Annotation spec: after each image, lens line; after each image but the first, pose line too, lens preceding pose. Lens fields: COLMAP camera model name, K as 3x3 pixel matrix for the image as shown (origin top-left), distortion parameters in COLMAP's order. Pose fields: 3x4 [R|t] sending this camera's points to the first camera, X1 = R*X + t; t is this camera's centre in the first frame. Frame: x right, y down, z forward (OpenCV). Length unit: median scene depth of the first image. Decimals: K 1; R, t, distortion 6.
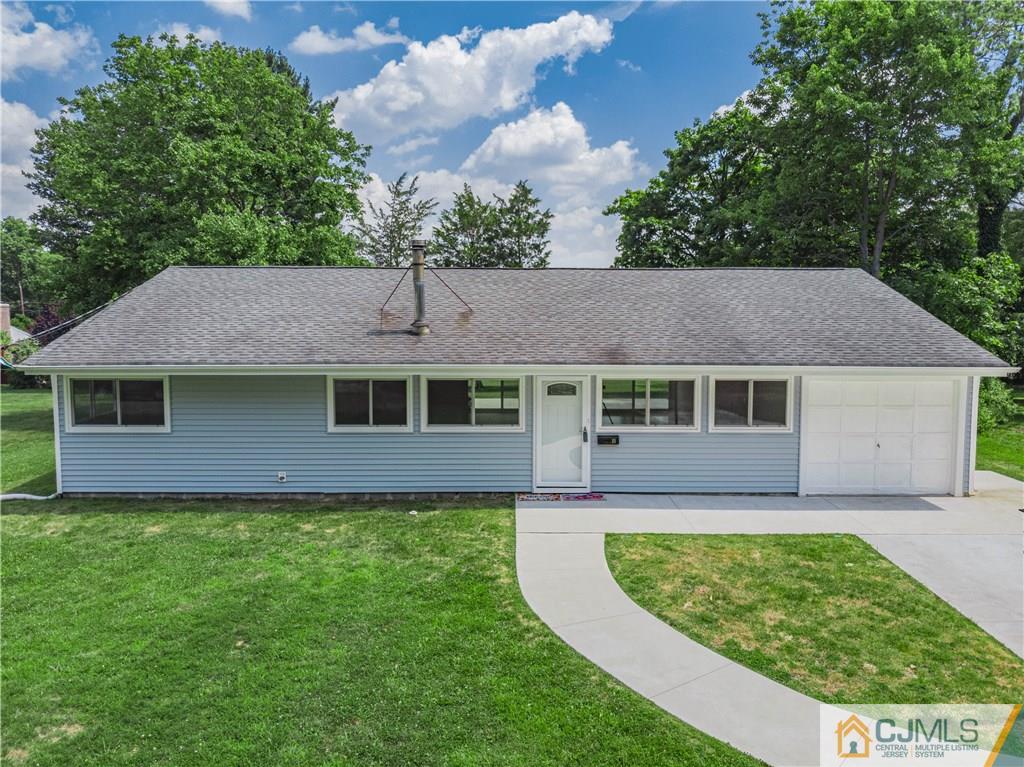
lens RADIAL K [[721.3, 0, 516.6], [0, 721.3, 384.5], [0, 0, 1]] dist [0.007725, -0.010380]
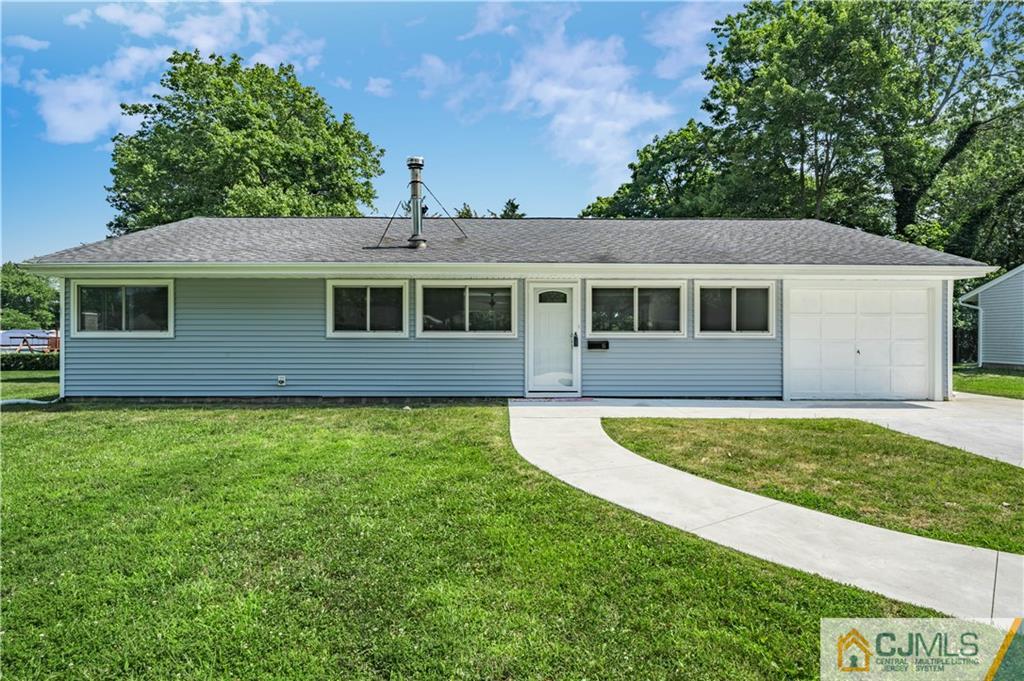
lens RADIAL K [[570.2, 0, 508.4], [0, 570.2, 346.6], [0, 0, 1]] dist [0.004694, 0.001502]
pose [[0.999989, 0.000735, 0.004526, -0.004872], [-0.000424, 0.997659, -0.068386, 0.134621], [-0.004565, 0.068383, 0.997649, 0.184282]]
